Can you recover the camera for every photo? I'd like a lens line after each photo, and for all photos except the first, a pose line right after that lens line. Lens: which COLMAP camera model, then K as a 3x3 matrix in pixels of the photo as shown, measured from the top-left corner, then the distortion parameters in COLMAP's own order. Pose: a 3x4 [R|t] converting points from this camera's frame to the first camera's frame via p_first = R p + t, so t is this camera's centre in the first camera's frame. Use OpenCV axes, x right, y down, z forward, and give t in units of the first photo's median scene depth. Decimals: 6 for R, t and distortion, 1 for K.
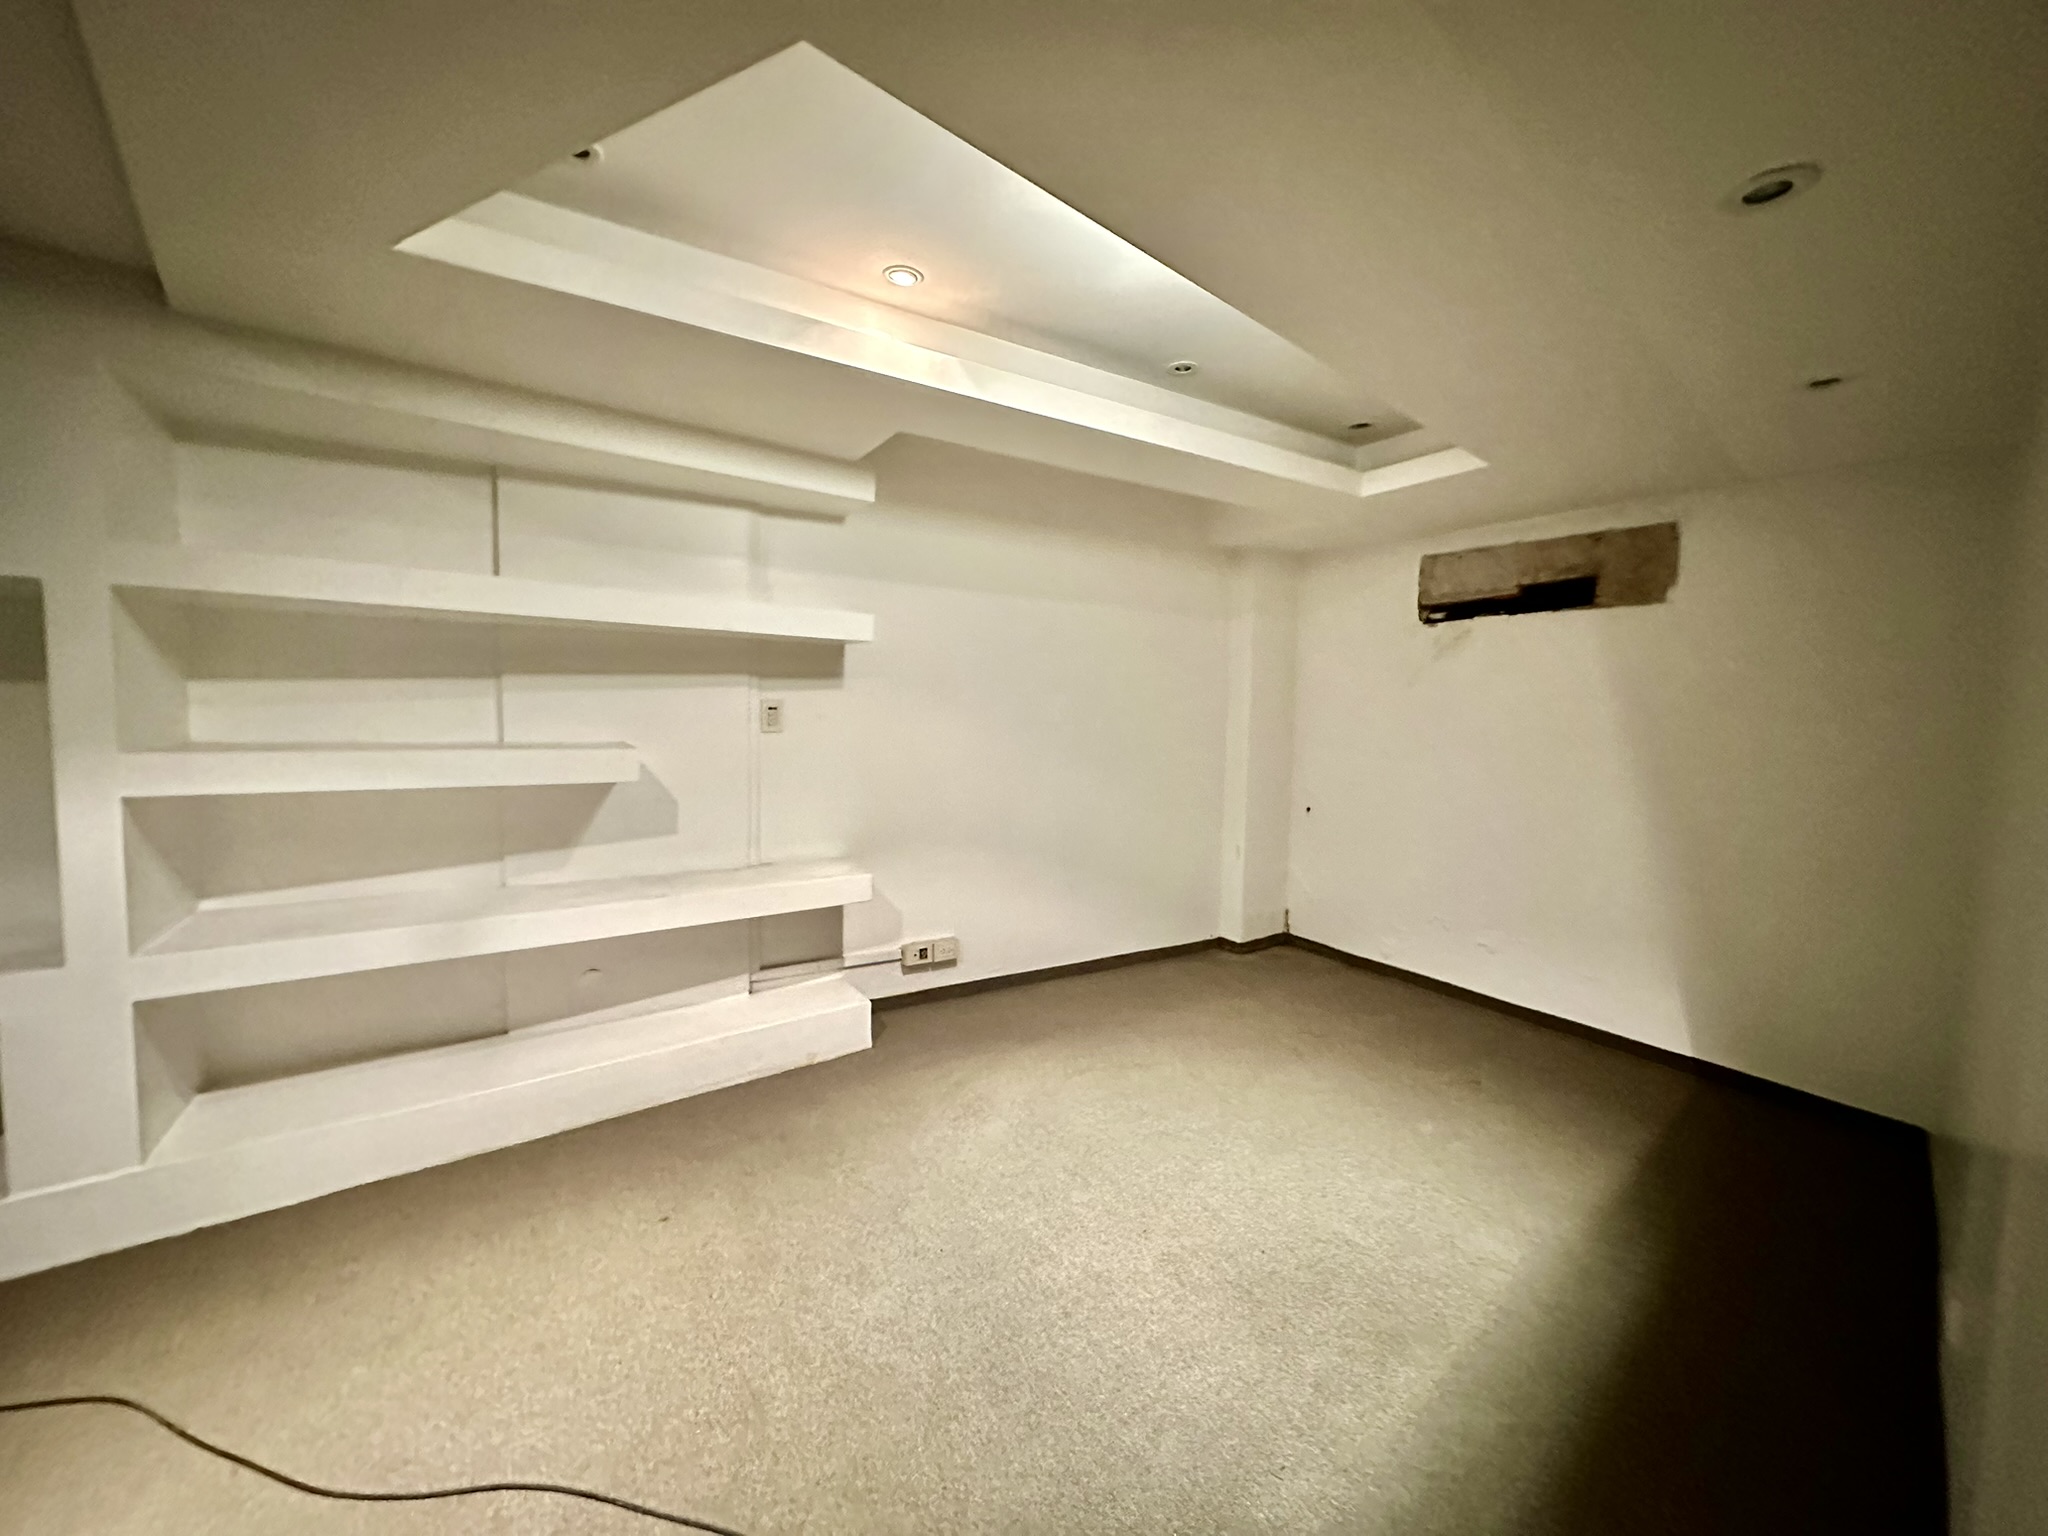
lens RADIAL K [[815.7, 0, 1018.5], [0, 815.7, 765.3], [0, 0, 1]] dist [-0.000314, 0.000000]
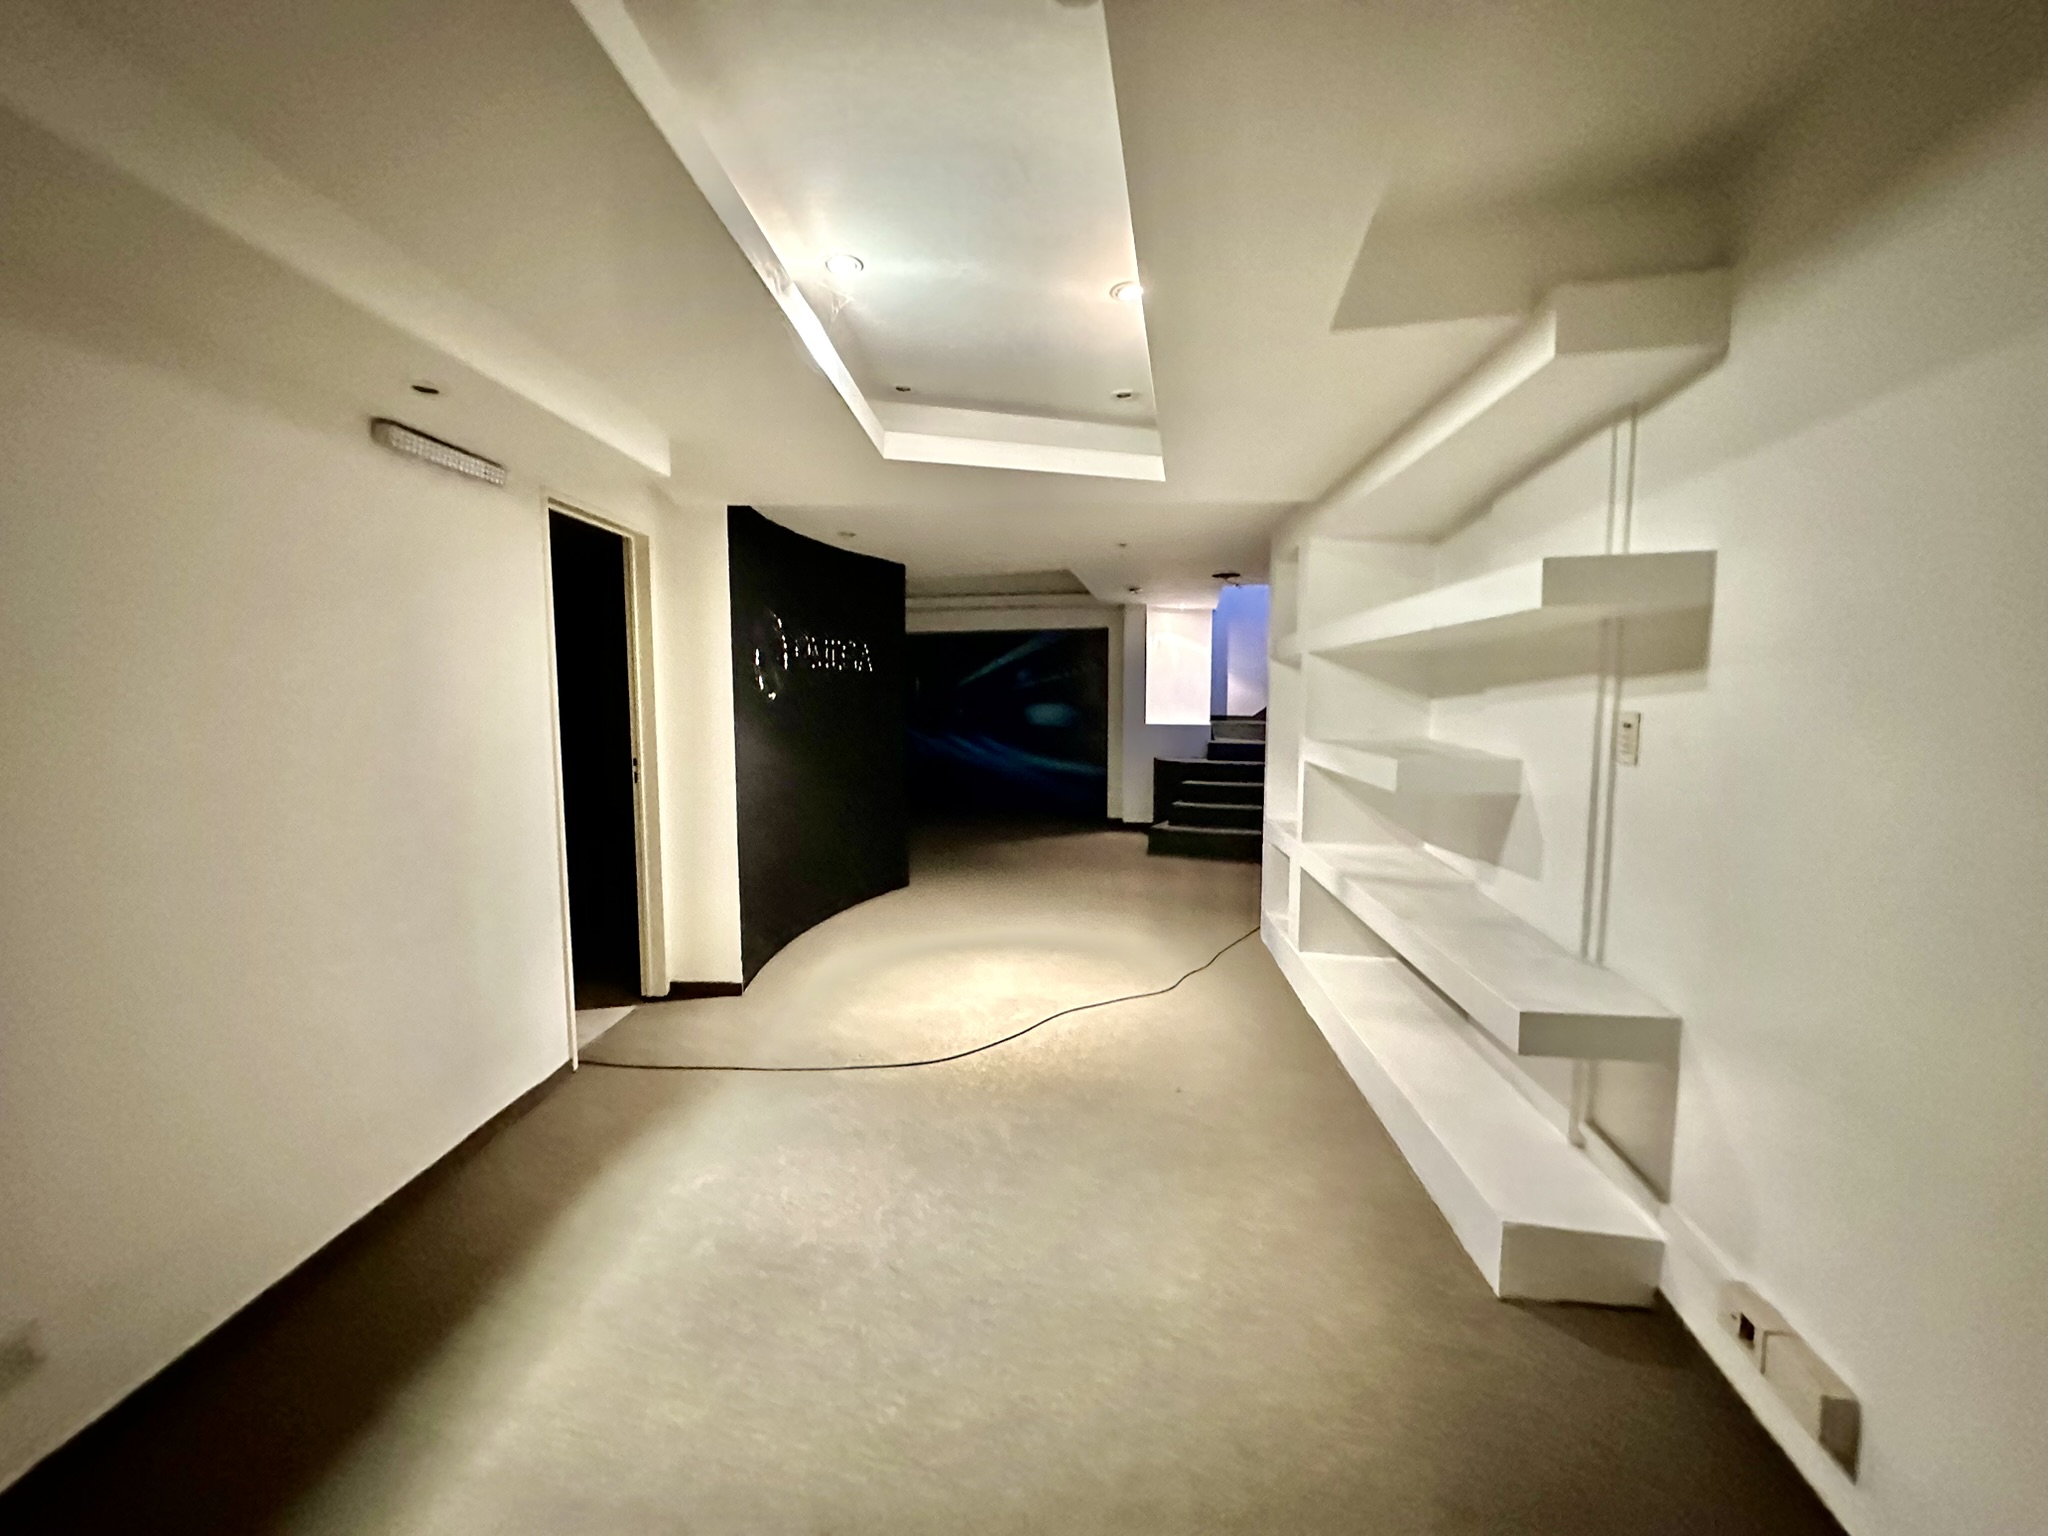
lens RADIAL K [[814.7, 0, 1018.1], [0, 814.7, 764.2], [0, 0, 1]] dist [-0.002200, 0.000083]
pose [[-0.687218, 0.039118, -0.725397, 0.449762], [-0.070355, 0.990271, 0.120054, -0.078614], [0.723036, 0.133539, -0.677781, 1.047732]]
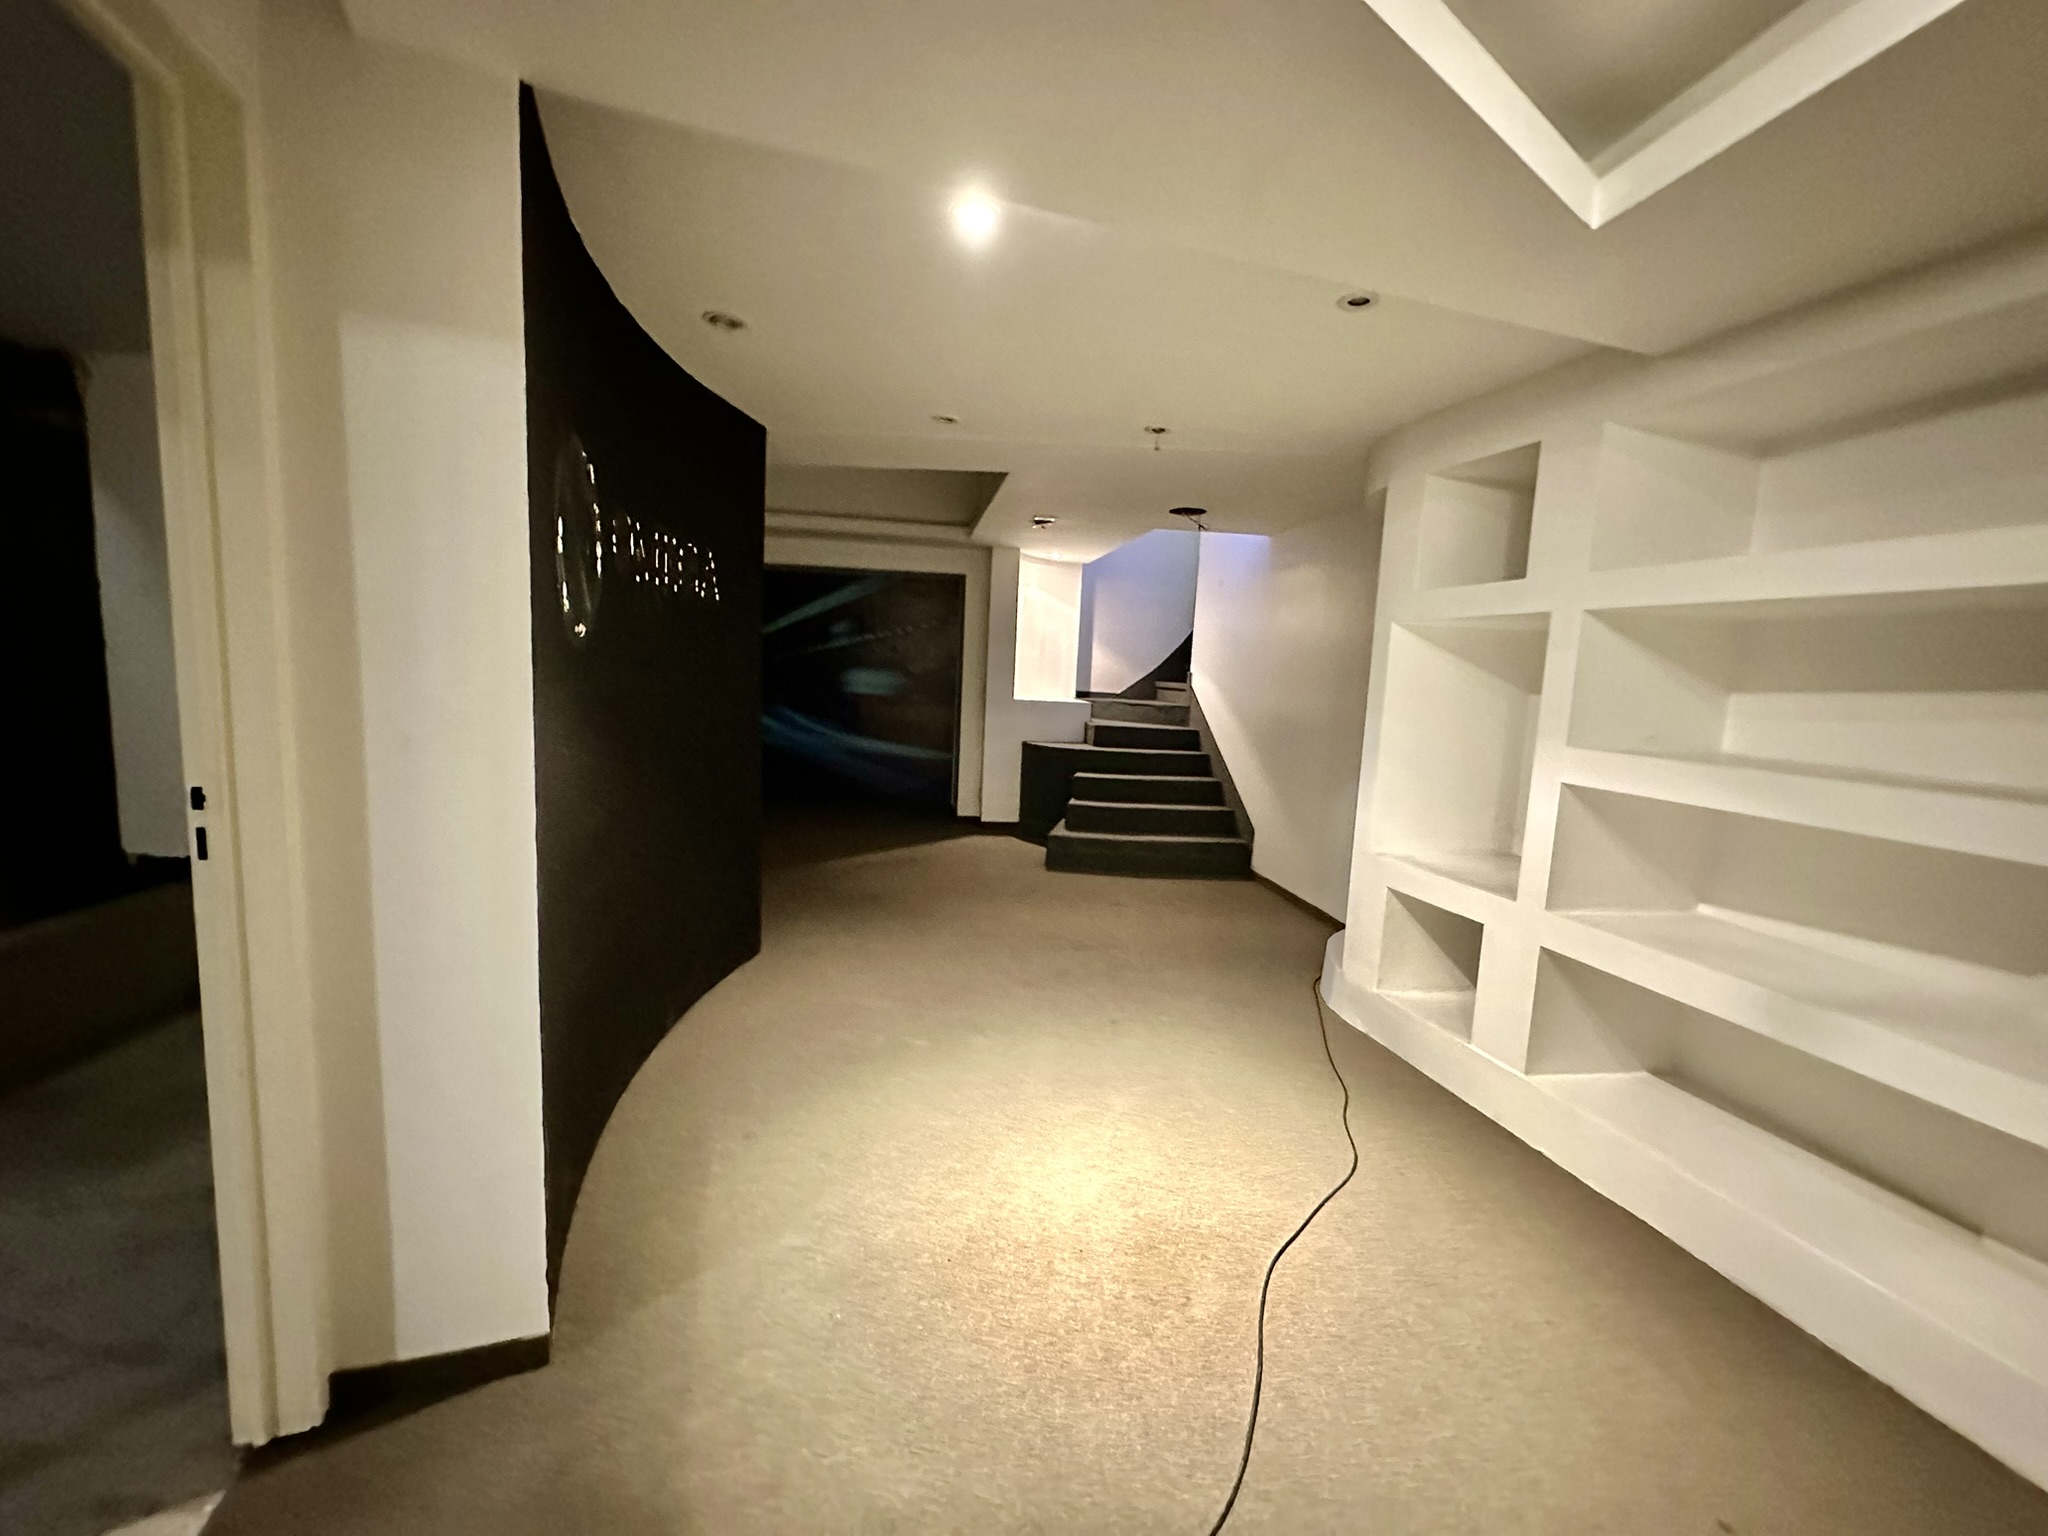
lens RADIAL K [[814.7, 0, 1018.1], [0, 814.7, 764.2], [0, 0, 1]] dist [-0.002200, 0.000083]
pose [[-0.392215, 0.065728, -0.917522, 0.200926], [-0.124766, 0.984425, 0.123855, -0.020674], [0.911373, 0.163053, -0.377906, 0.407839]]
